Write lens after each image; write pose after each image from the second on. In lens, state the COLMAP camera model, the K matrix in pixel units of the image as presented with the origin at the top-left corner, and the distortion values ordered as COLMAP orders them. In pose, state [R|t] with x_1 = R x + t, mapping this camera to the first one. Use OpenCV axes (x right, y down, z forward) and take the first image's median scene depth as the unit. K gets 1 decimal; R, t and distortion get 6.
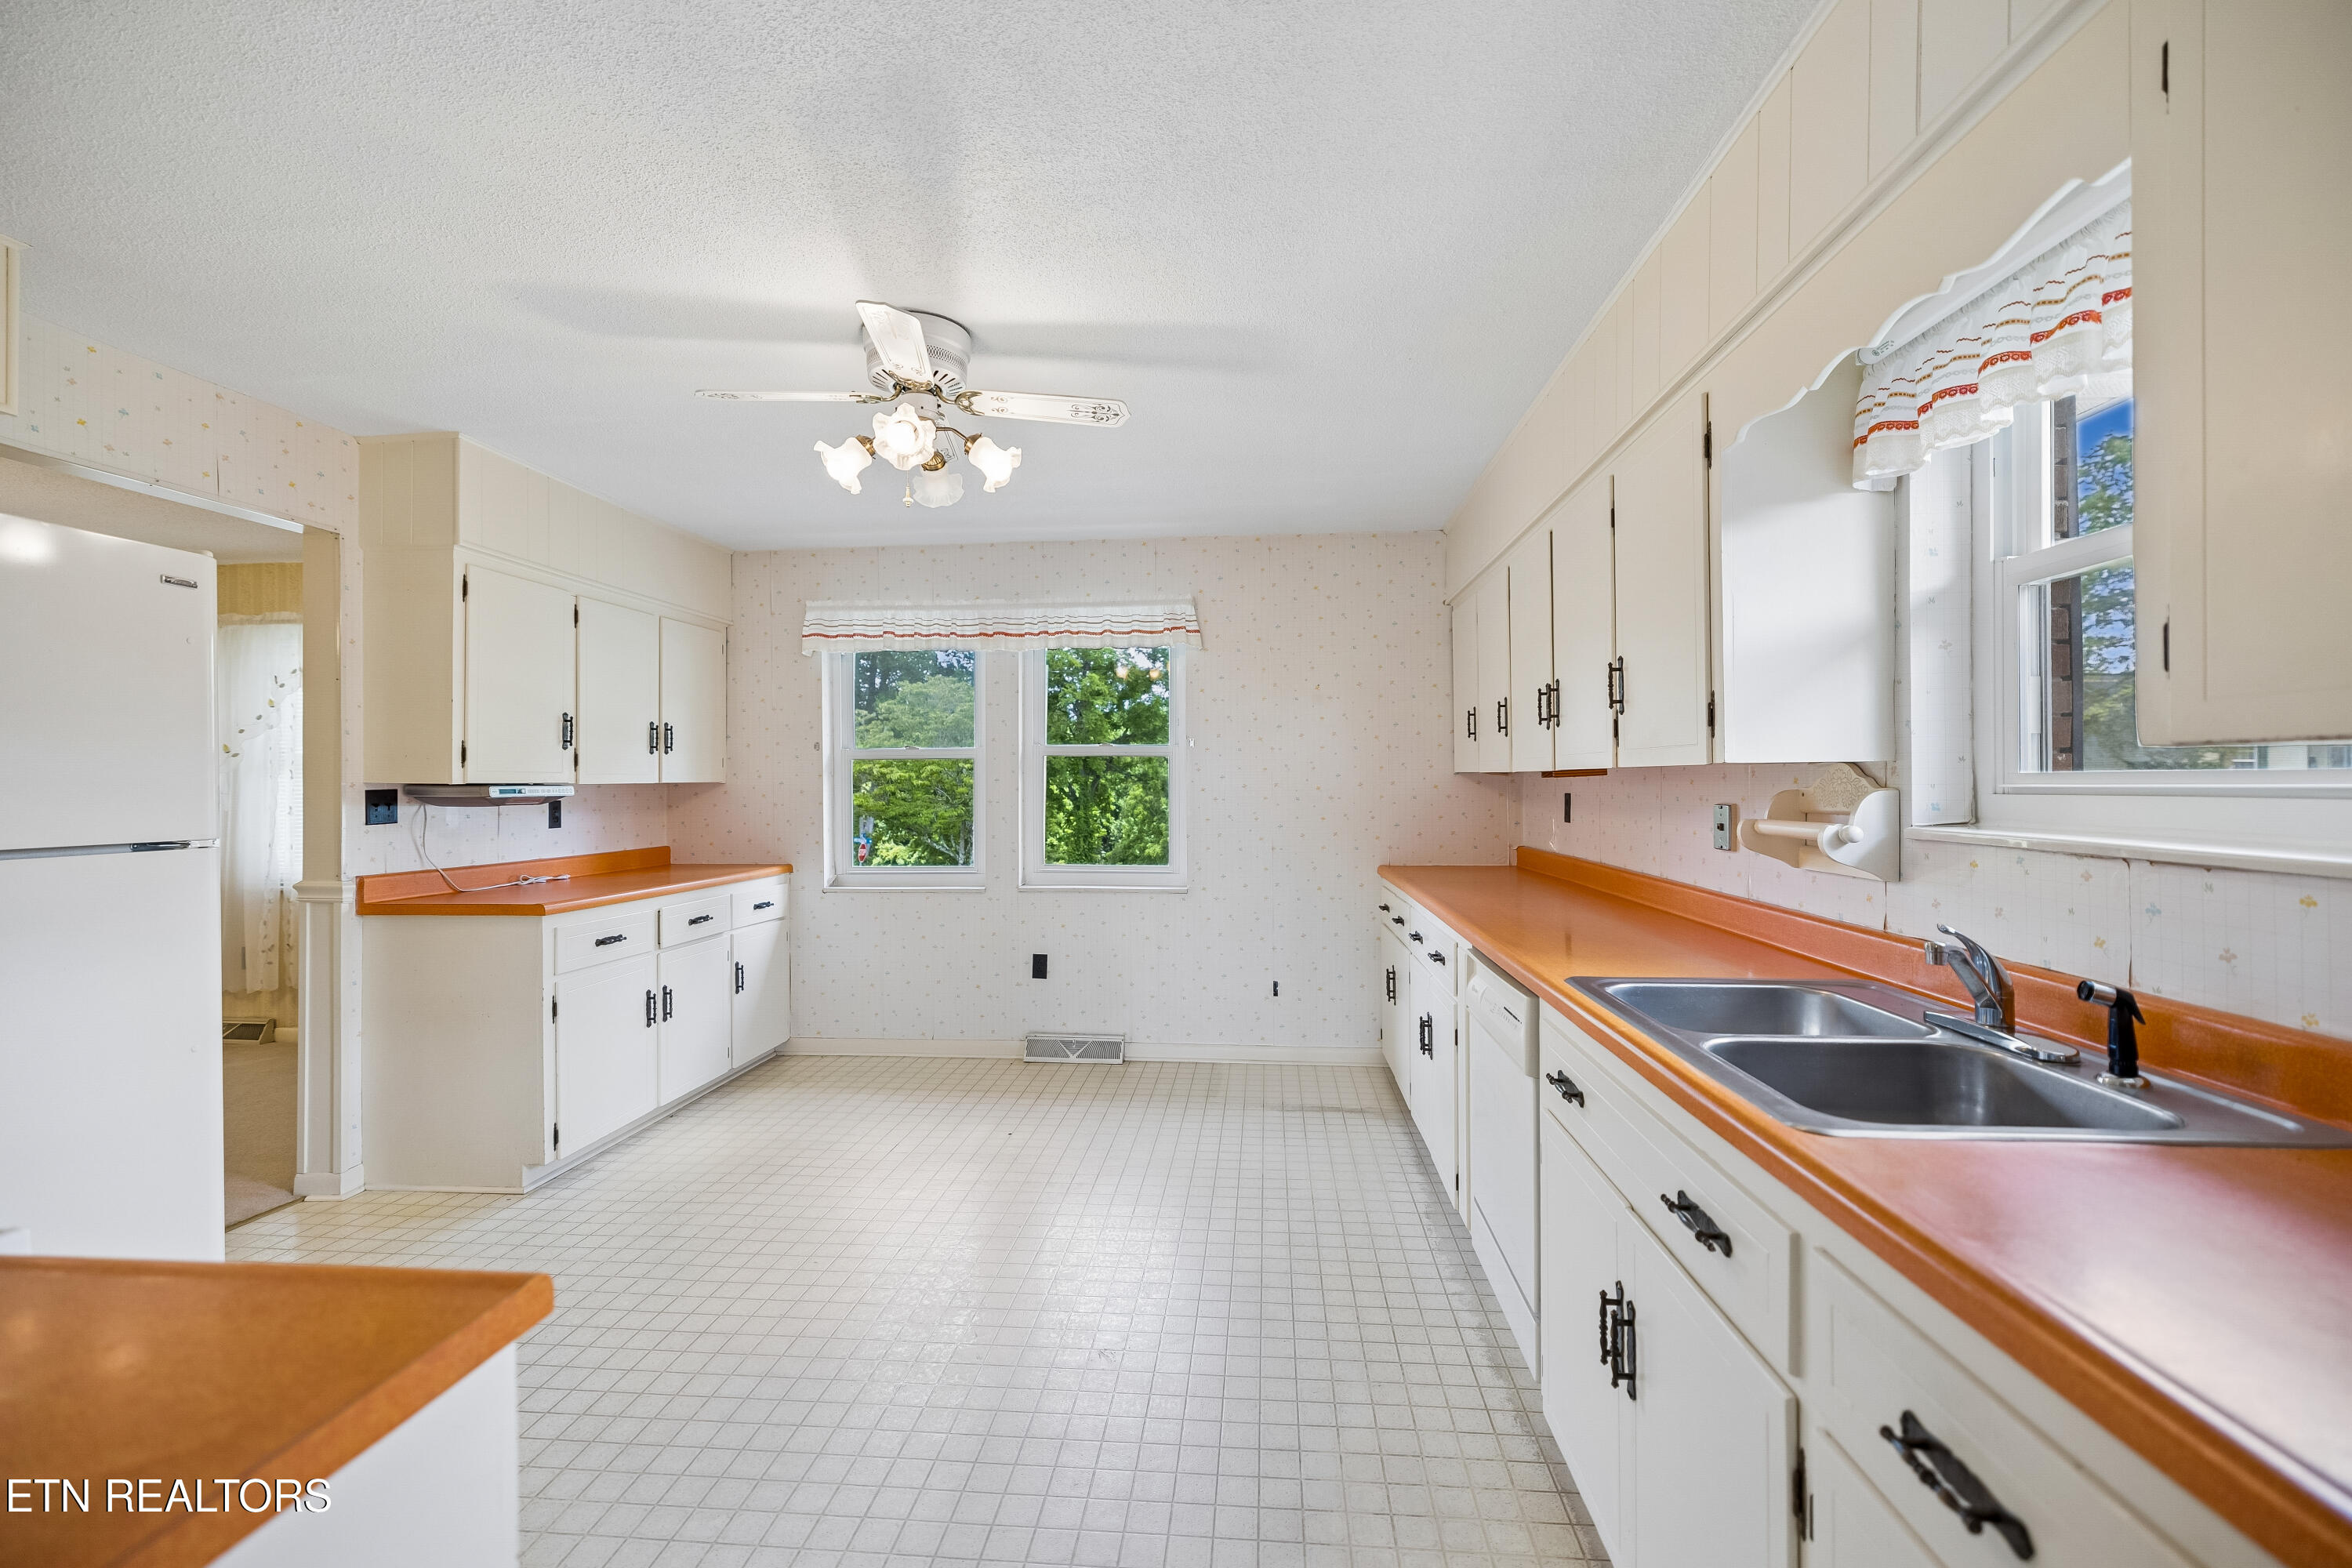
lens RADIAL K [[989.7, 0, 1176.0], [0, 989.7, 784.0], [0, 0, 1]] dist [-0.000144, -0.000053]
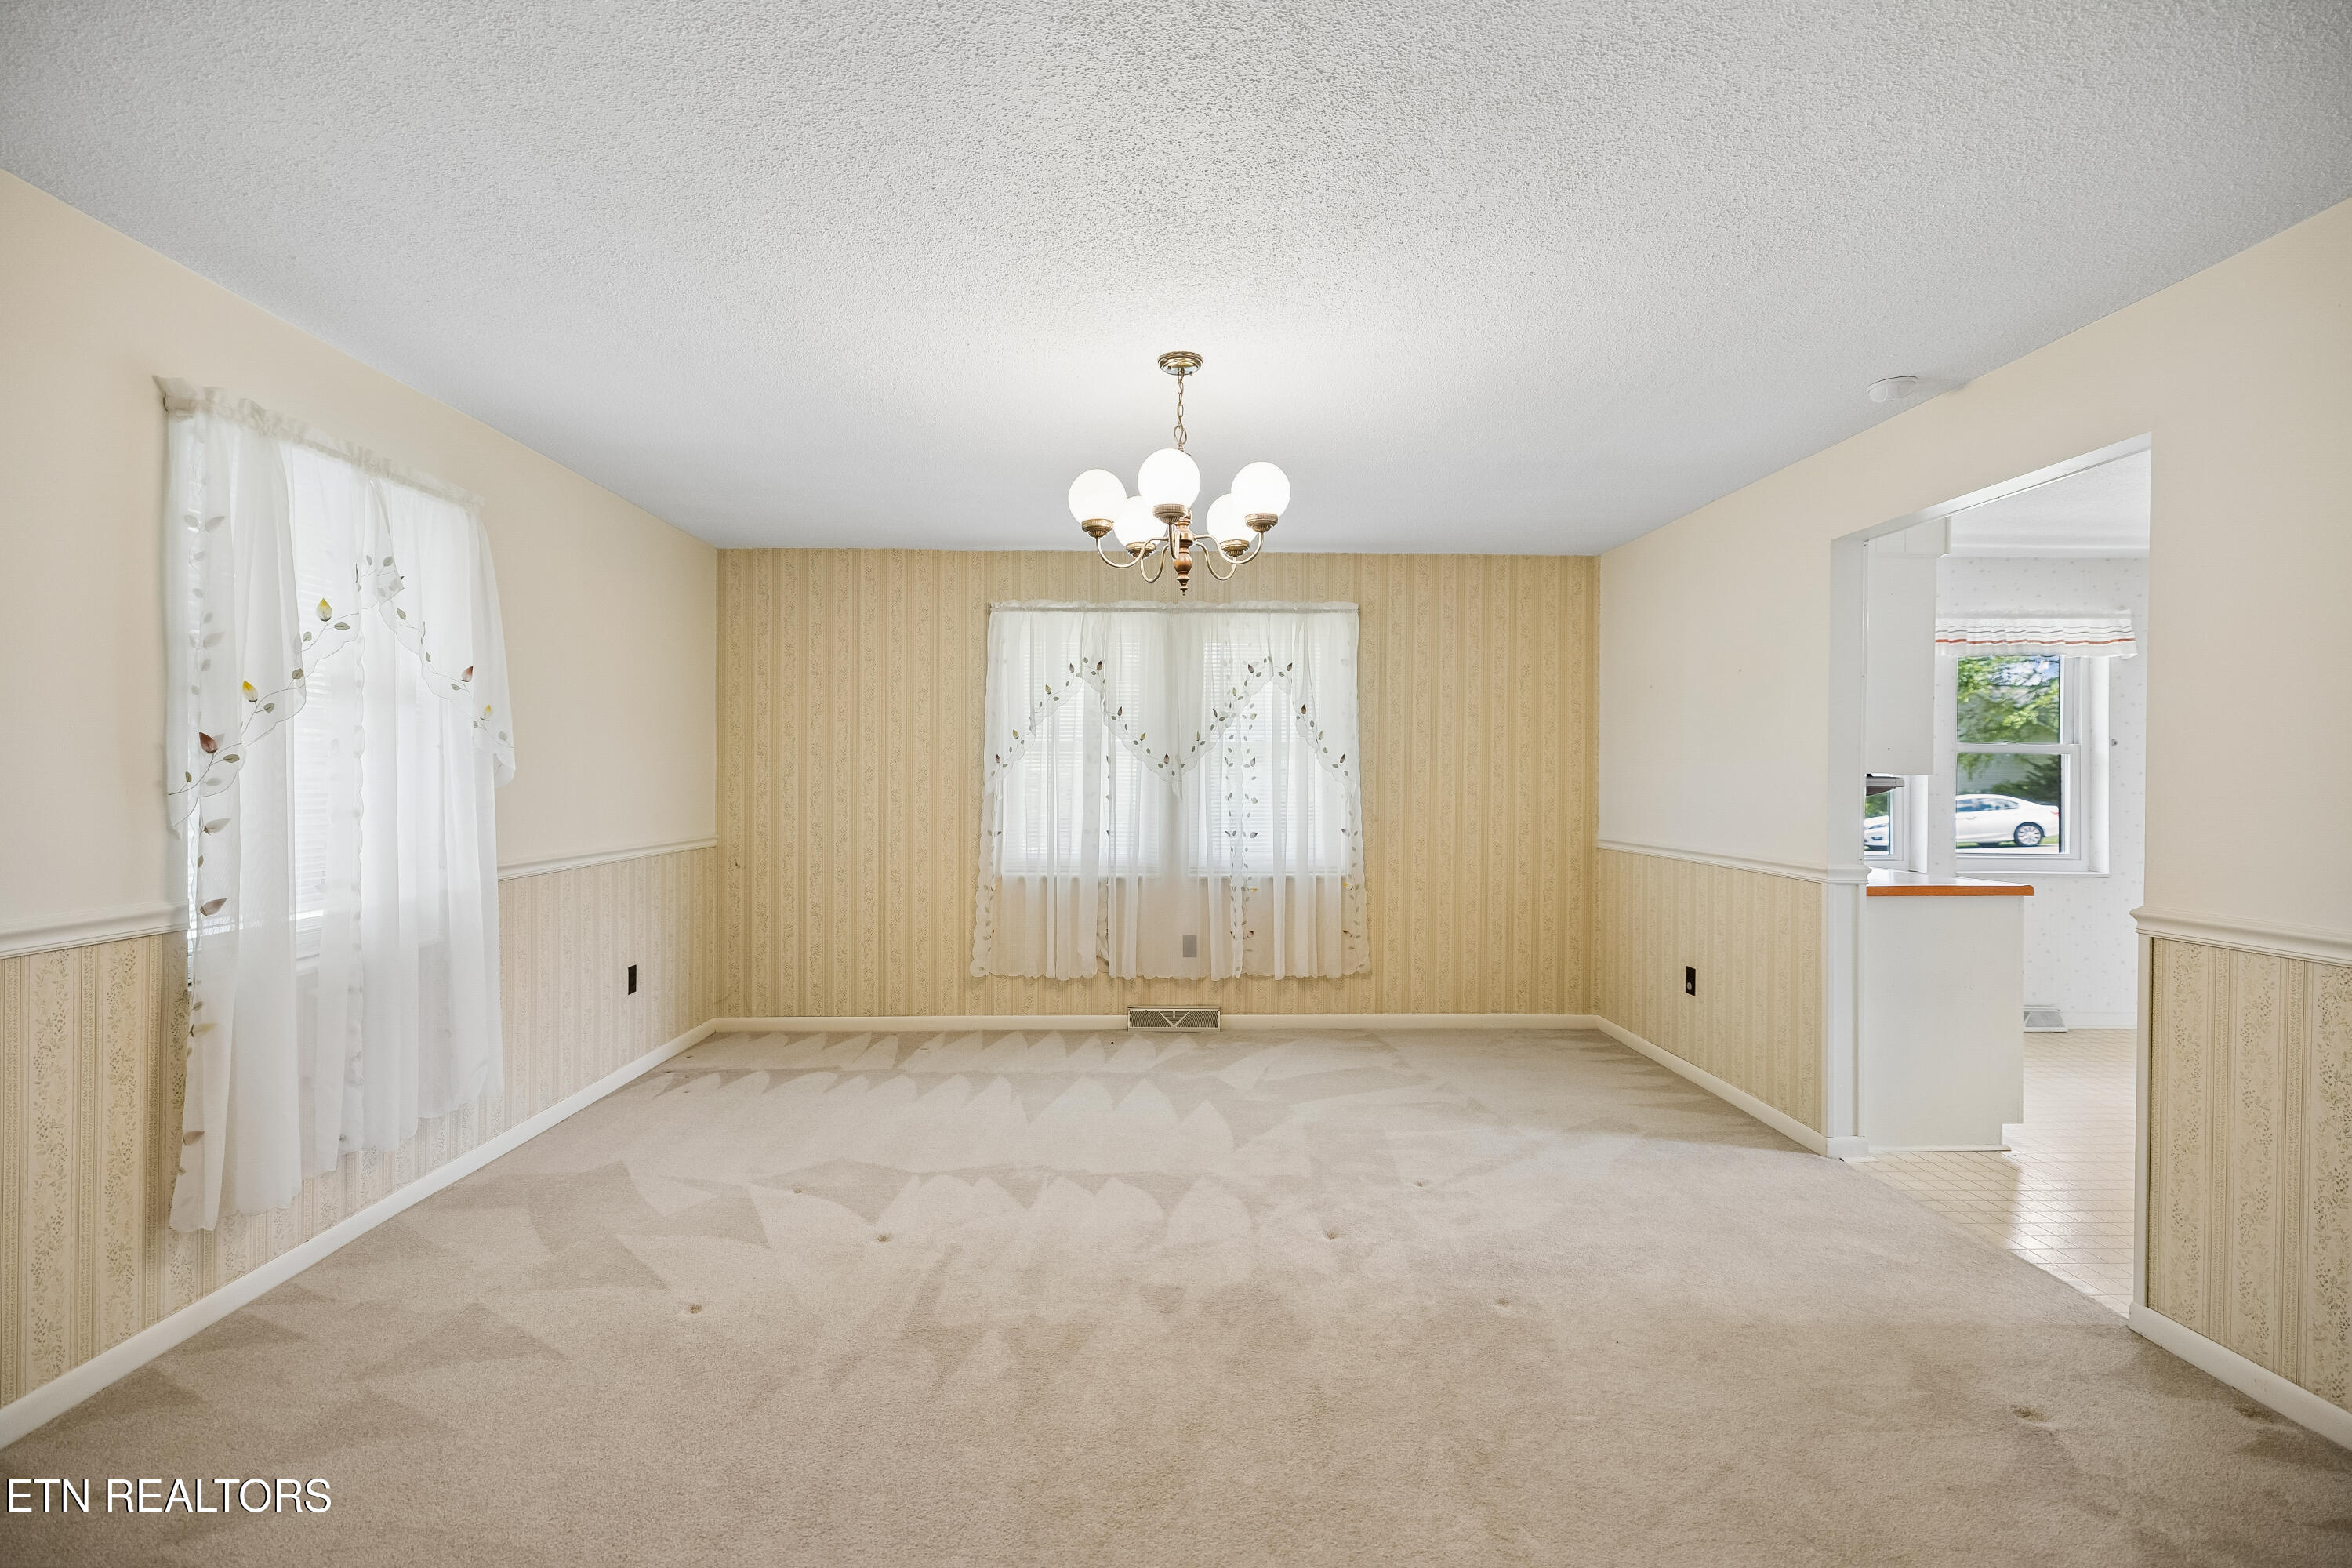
lens RADIAL K [[902.4, 0, 1176.0], [0, 902.4, 784.0], [0, 0, 1]] dist [0.000331, 0.000071]
pose [[0.992103, 0.004109, 0.125358, -0.844554], [-0.005193, 0.999952, 0.008323, 0.005018], [-0.125318, -0.008908, 0.992077, 0.066933]]
